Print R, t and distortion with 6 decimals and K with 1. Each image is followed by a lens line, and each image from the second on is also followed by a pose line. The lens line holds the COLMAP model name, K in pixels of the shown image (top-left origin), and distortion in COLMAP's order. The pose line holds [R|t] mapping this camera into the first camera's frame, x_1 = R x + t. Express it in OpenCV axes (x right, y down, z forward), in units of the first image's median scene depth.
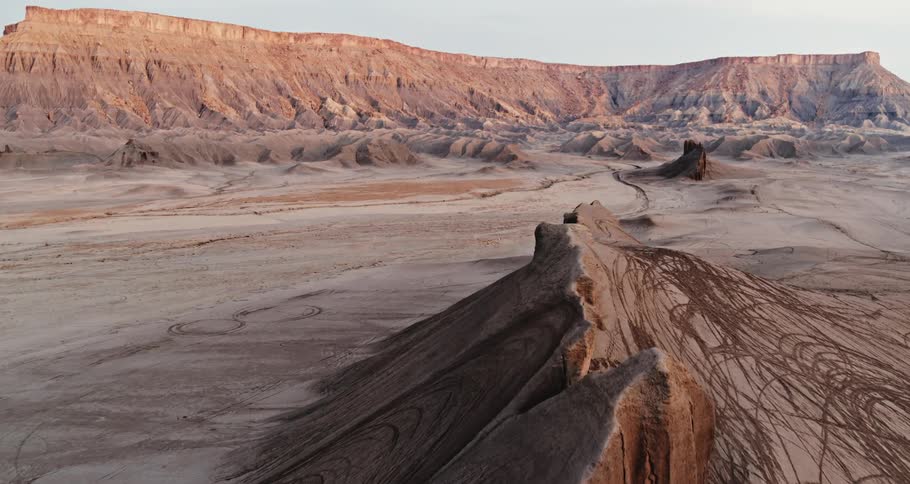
lens RADIAL K [[790.7, 0, 474.3], [0, 790.7, 241.4], [0, 0, 1]] dist [-0.111785, 0.070135]
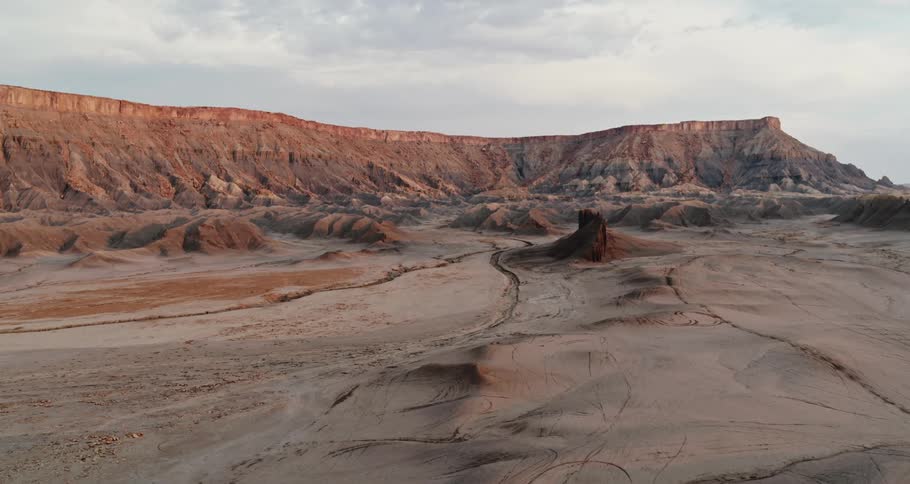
lens RADIAL K [[790.7, 0, 474.3], [0, 790.7, 241.4], [0, 0, 1]] dist [-0.111785, 0.070135]
pose [[0.993890, -0.029007, 0.106499, 0.018969], [0.038907, 0.994990, -0.092095, -0.006921], [-0.103294, 0.095676, 0.990039, 0.055013]]
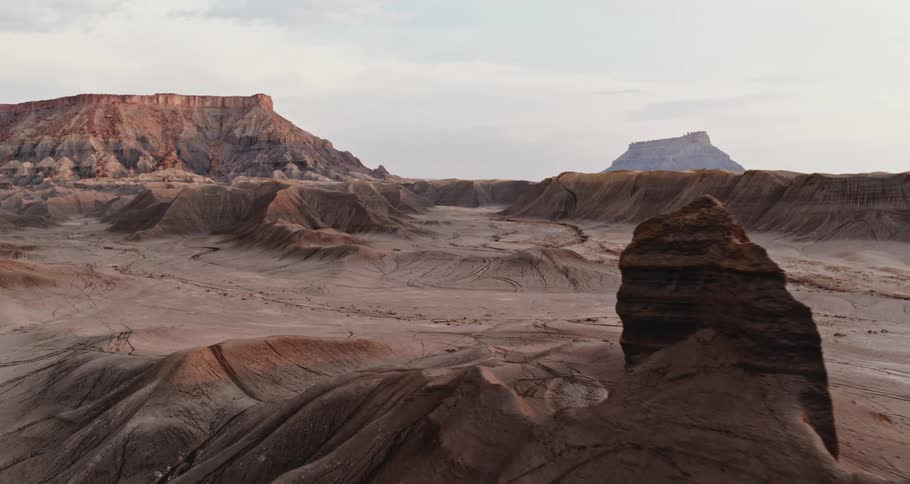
lens RADIAL K [[790.7, 0, 474.3], [0, 790.7, 241.4], [0, 0, 1]] dist [-0.111785, 0.070135]
pose [[0.708346, -0.059307, 0.703370, 0.059764], [0.112828, 0.993165, -0.029884, -0.032152], [-0.696790, 0.100528, 0.710196, 0.256149]]
